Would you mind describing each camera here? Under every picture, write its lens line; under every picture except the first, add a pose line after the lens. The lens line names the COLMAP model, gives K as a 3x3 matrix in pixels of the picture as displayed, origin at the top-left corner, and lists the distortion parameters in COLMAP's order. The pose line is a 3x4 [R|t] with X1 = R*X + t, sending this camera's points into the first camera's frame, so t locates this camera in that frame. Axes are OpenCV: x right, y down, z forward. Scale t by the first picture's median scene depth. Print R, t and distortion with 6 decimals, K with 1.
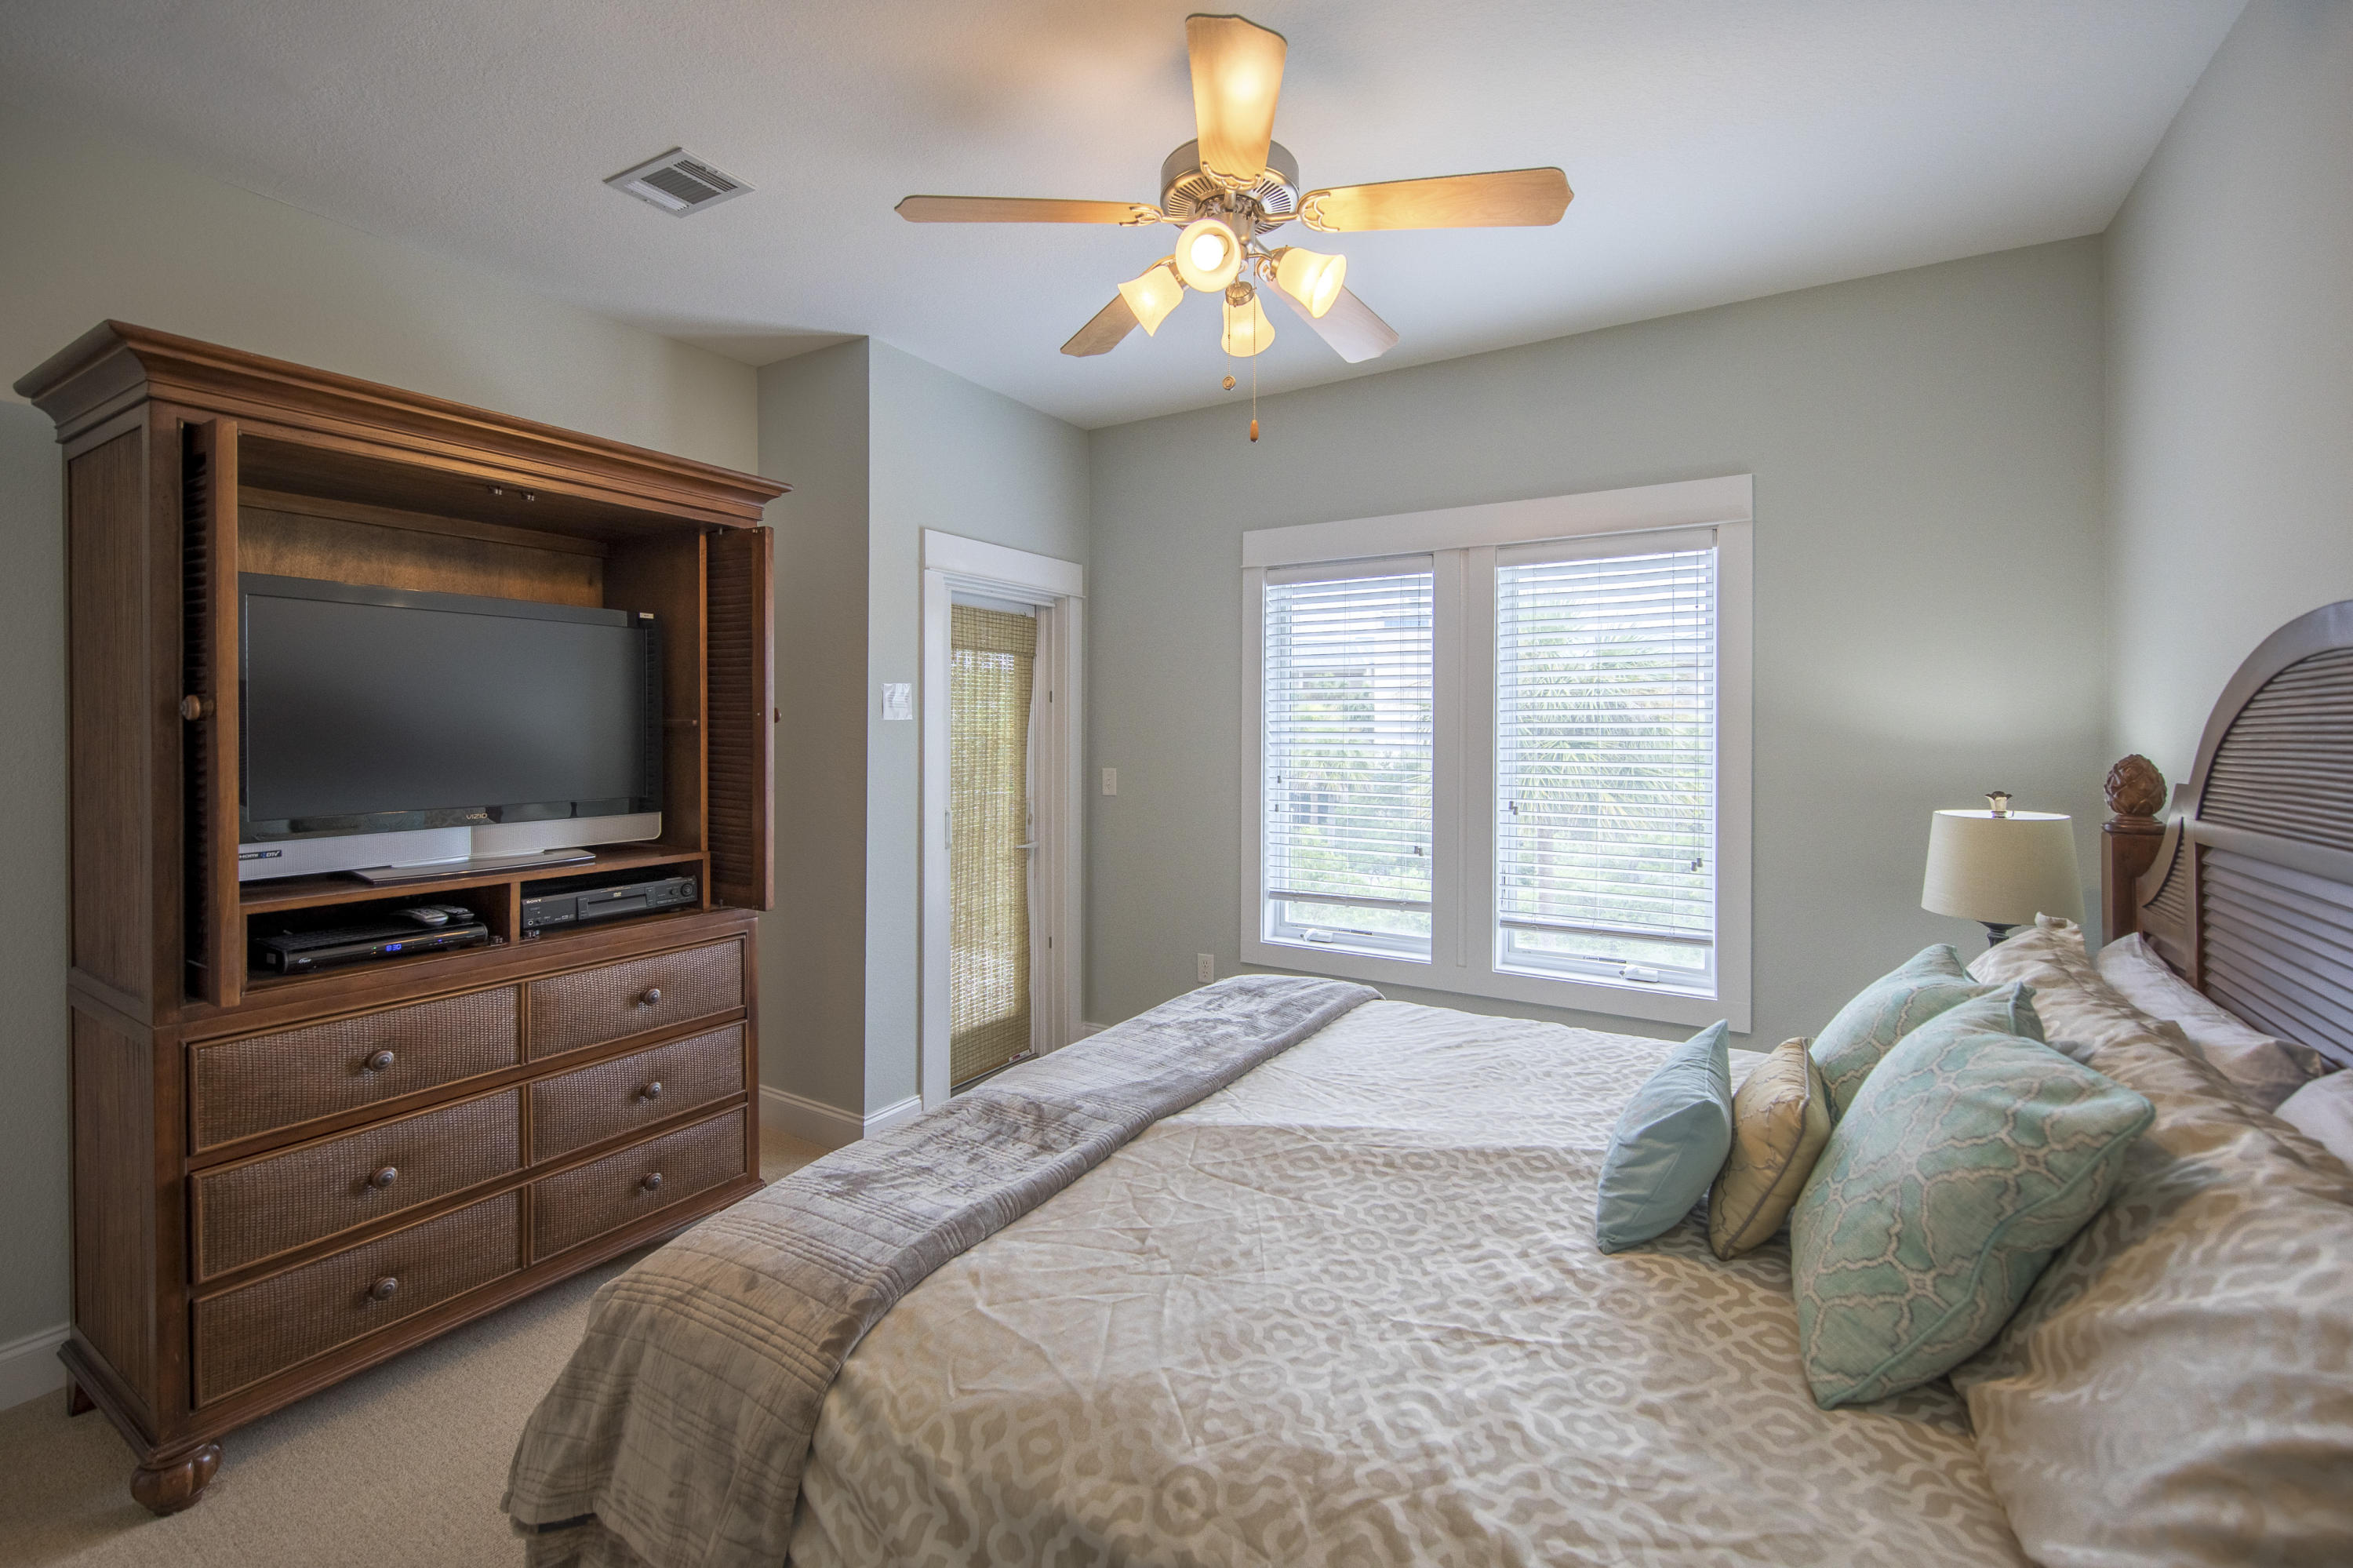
lens RADIAL K [[988.4, 0, 1179.1], [0, 988.4, 732.3], [0, 0, 1]] dist [0.000588, 0.000002]
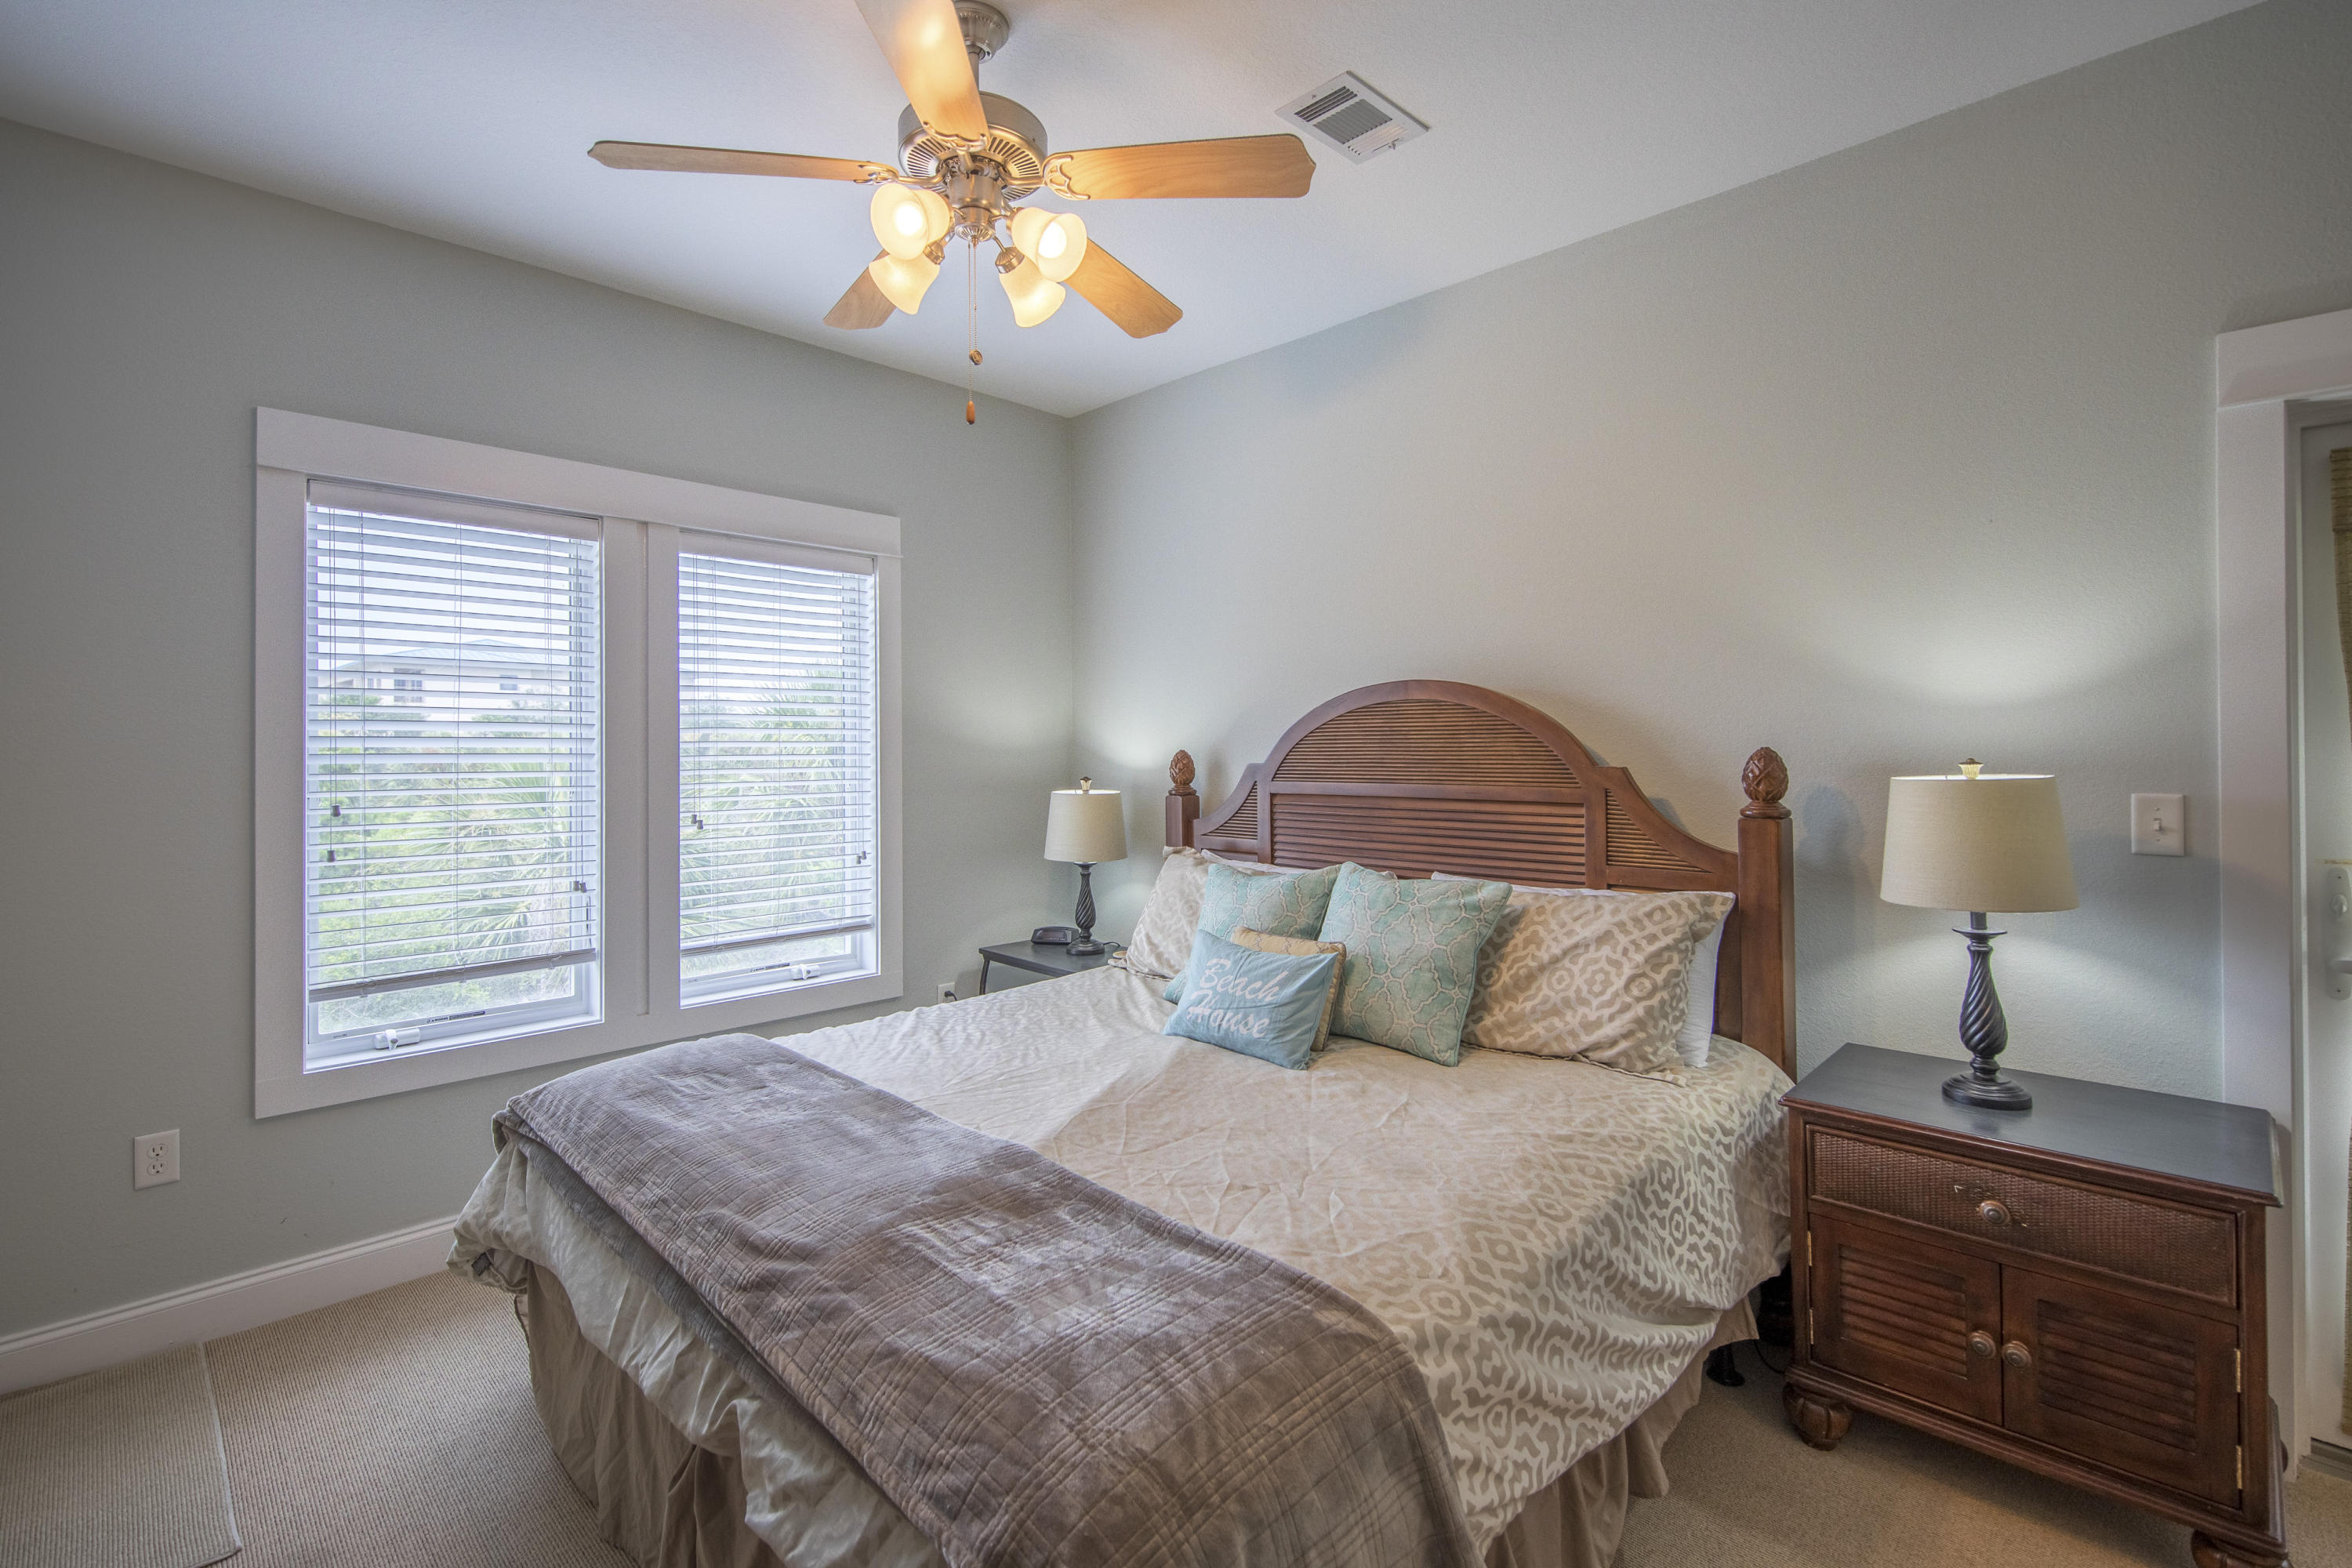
lens RADIAL K [[1102.5, 0, 1177.9], [0, 1102.5, 742.8], [0, 0, 1]] dist [0.012237, 0.000007]
pose [[0.213611, -0.000317, 0.976919, -0.585172], [0.005041, 0.999987, -0.000777, 0.007667], [-0.976906, 0.005091, 0.213609, 0.375792]]
